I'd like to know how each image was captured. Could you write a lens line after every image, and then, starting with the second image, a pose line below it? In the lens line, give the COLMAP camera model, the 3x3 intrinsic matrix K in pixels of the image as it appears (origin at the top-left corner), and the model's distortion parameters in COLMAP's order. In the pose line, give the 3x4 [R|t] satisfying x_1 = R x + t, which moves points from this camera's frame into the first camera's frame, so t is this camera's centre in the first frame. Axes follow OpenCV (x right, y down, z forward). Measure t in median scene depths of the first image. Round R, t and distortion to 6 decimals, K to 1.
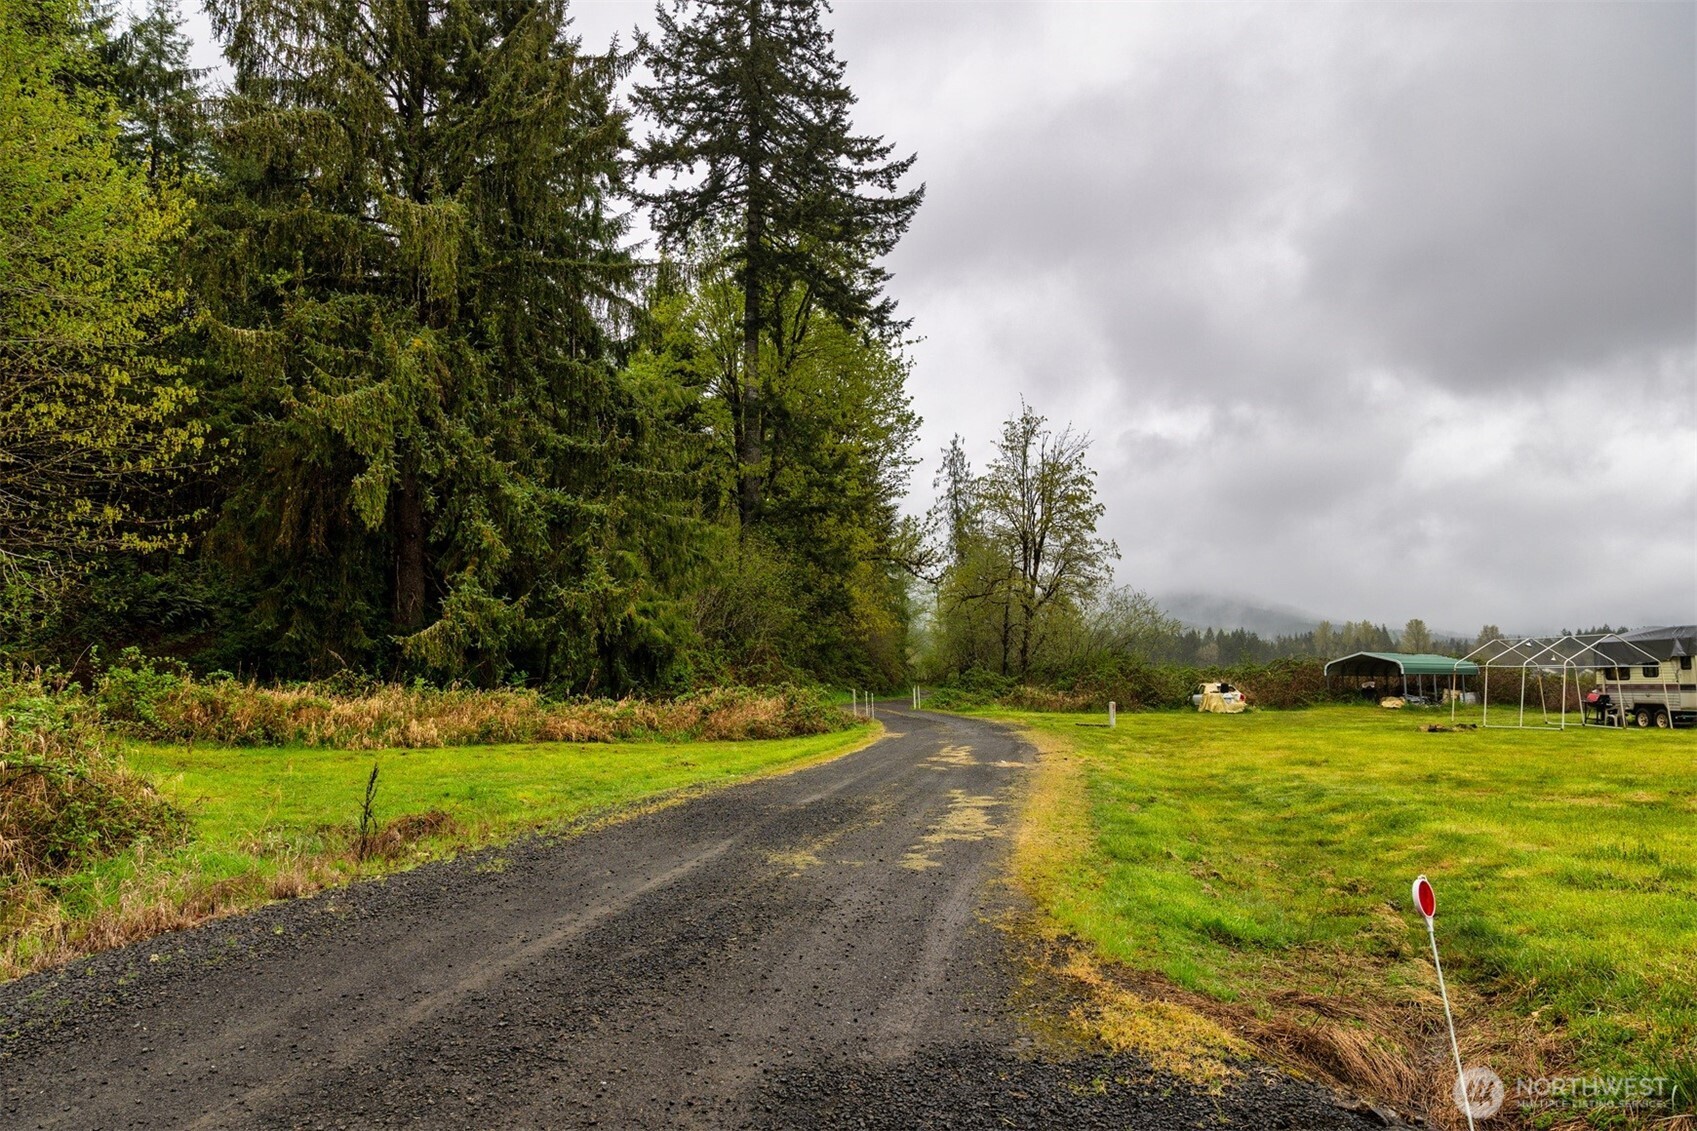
lens RADIAL K [[1178.0, 0, 843.4], [0, 1178.0, 567.6], [0, 0, 1]] dist [0.000628, -0.001761]
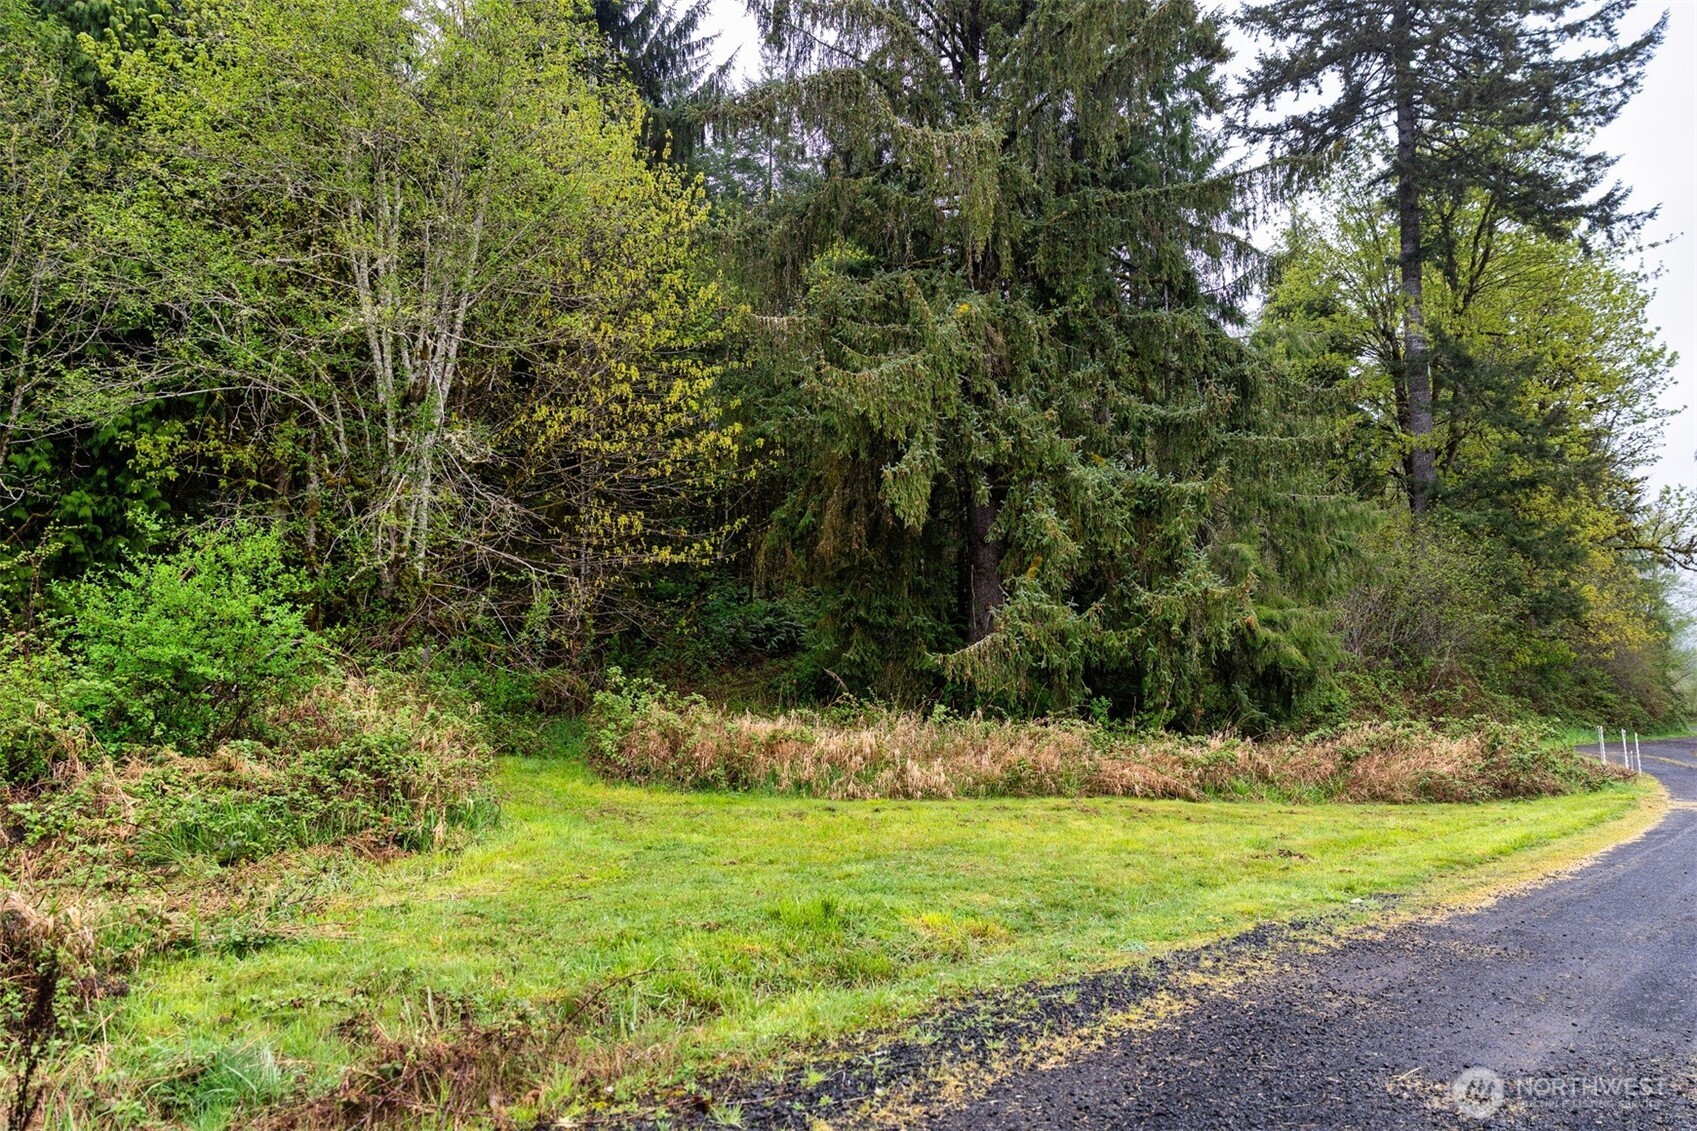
lens RADIAL K [[1178.0, 0, 835.4], [0, 1178.0, 568.0], [0, 0, 1]] dist [0.000628, -0.001761]
pose [[0.849874, -0.054988, -0.524110, -0.004040], [0.042599, 0.998455, -0.035679, 0.015579], [0.525262, 0.007996, 0.850903, 0.165112]]
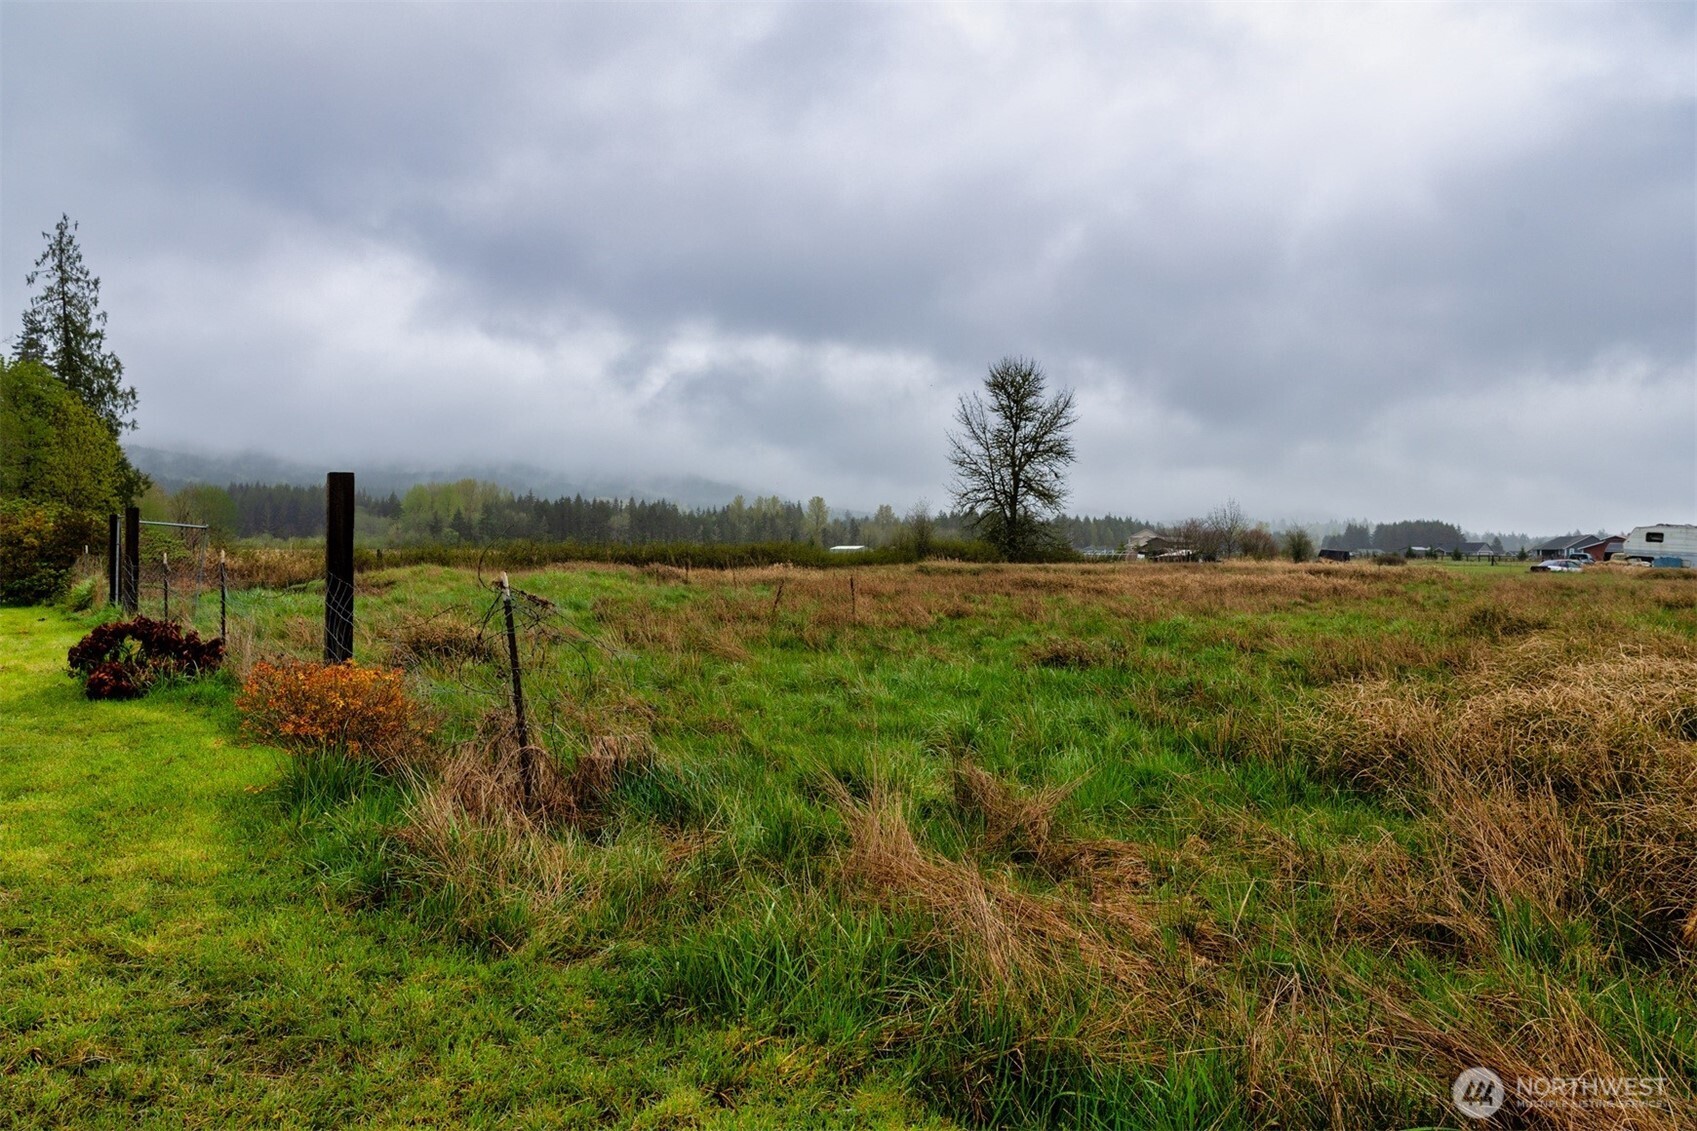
lens RADIAL K [[1178.0, 0, 848.3], [0, 1178.0, 588.7], [0, 0, 1]] dist [0.000628, -0.001761]
pose [[0.906007, 0.003948, 0.423244, 0.719164], [-0.058131, 0.991641, 0.115187, 0.023482], [-0.419251, -0.128964, 0.898664, 0.250827]]
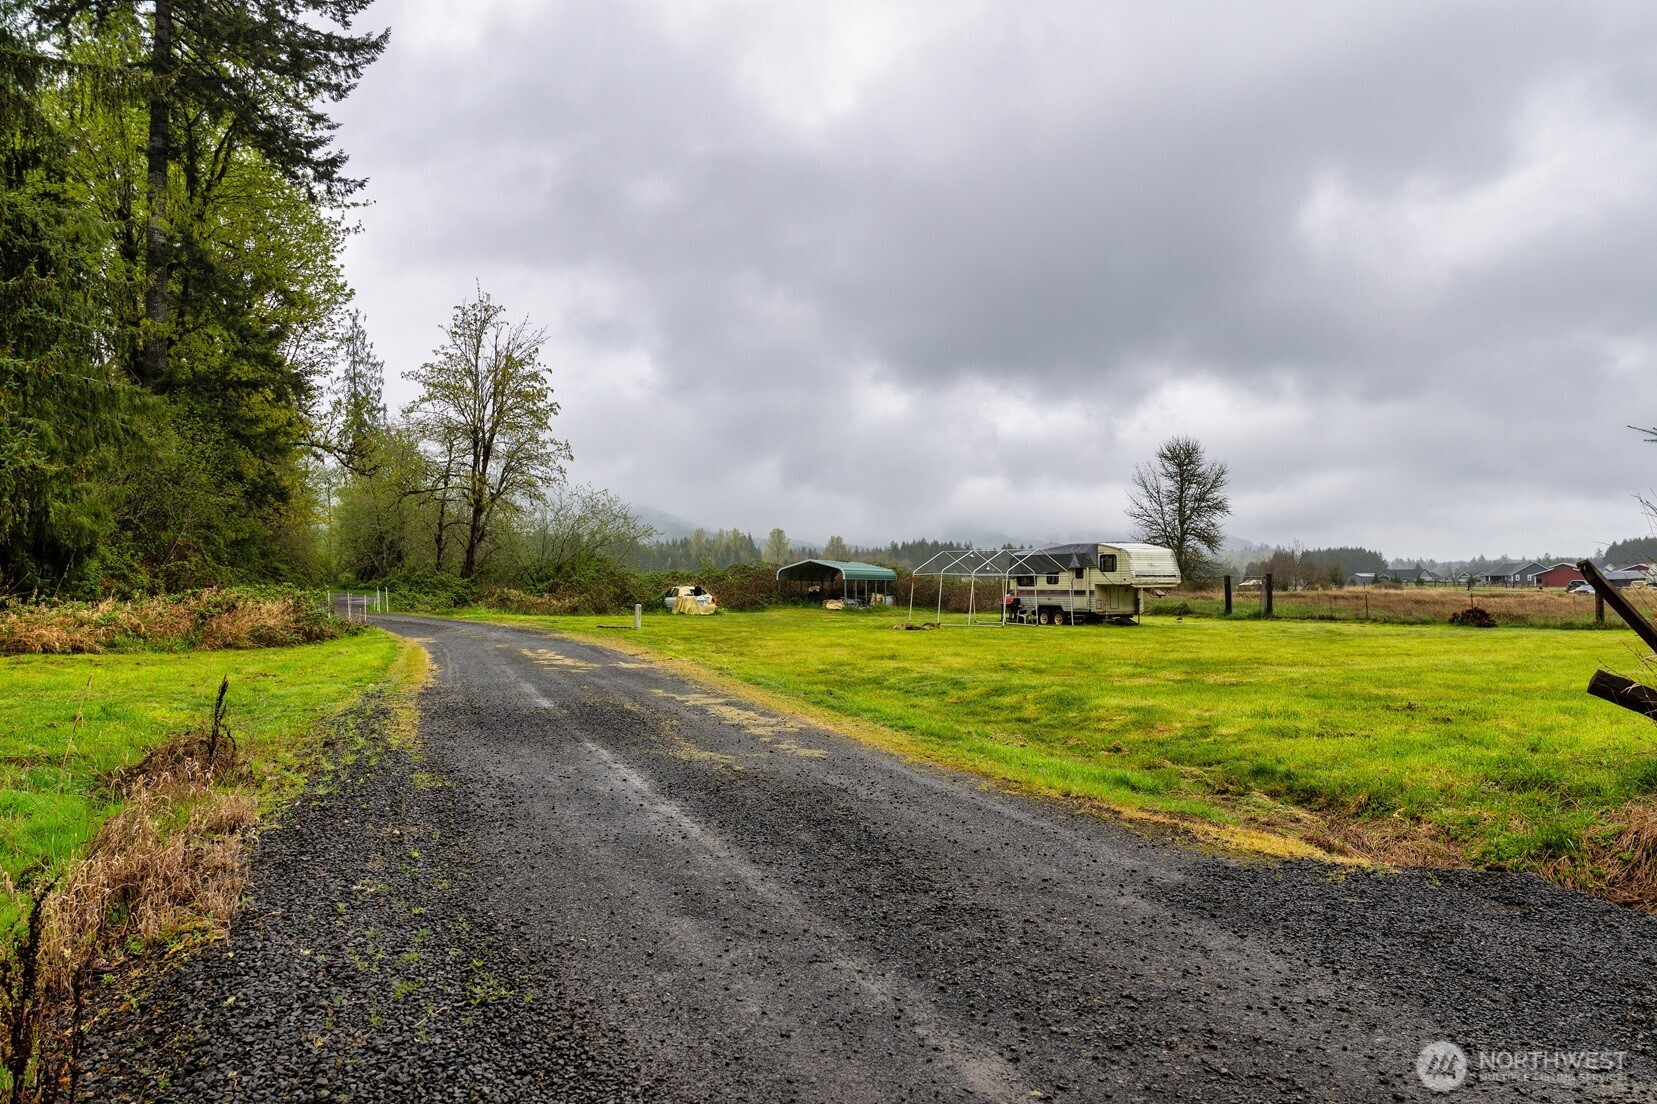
lens RADIAL K [[1201.4, 0, 844.2], [0, 1201.4, 563.7], [0, 0, 1]] dist [-0.007246, -0.005709]
pose [[0.870630, 0.015852, 0.491682, -0.086507], [-0.054991, 0.996352, 0.065251, 0.000815], [-0.488855, -0.083848, 0.868326, 0.008593]]
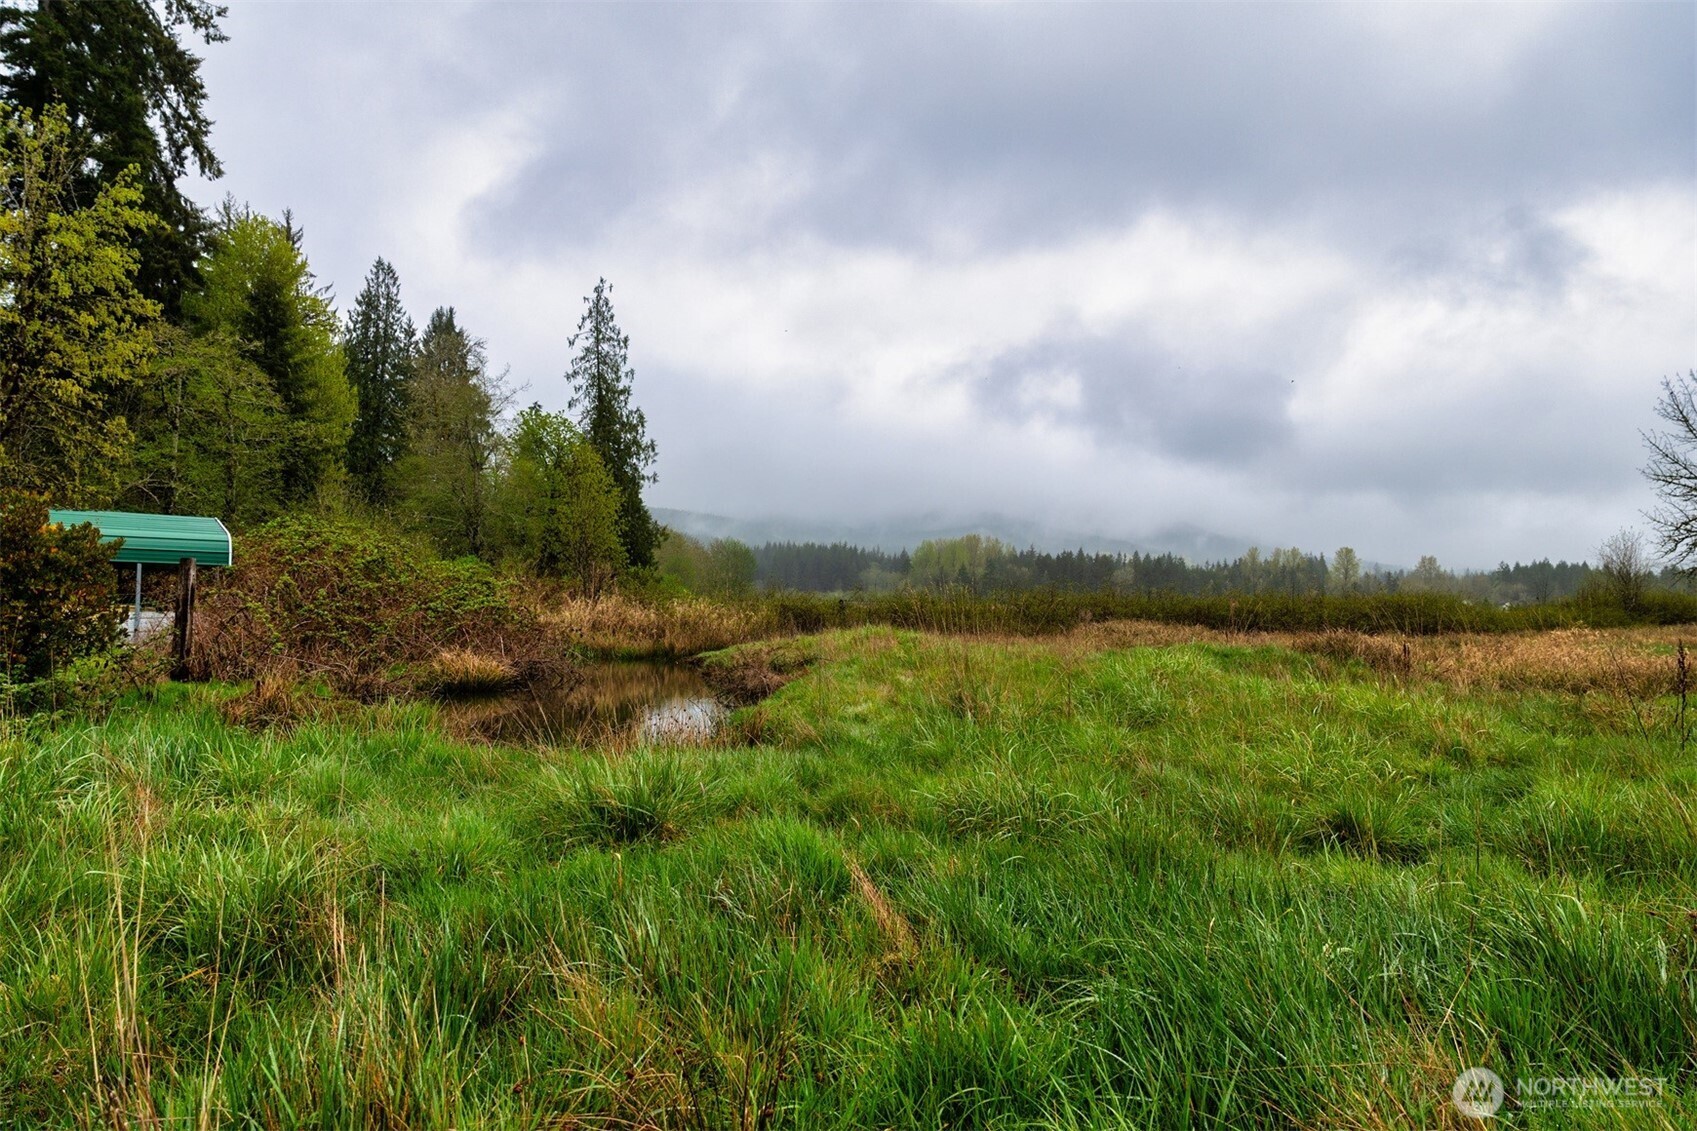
lens RADIAL K [[1178.0, 0, 843.4], [0, 1178.0, 568.9], [0, 0, 1]] dist [0.000628, -0.001761]
pose [[0.999565, 0.025397, 0.014964, 0.773275], [-0.026380, 0.997223, 0.069652, 0.062315], [-0.013154, -0.070016, 0.997459, 0.630454]]
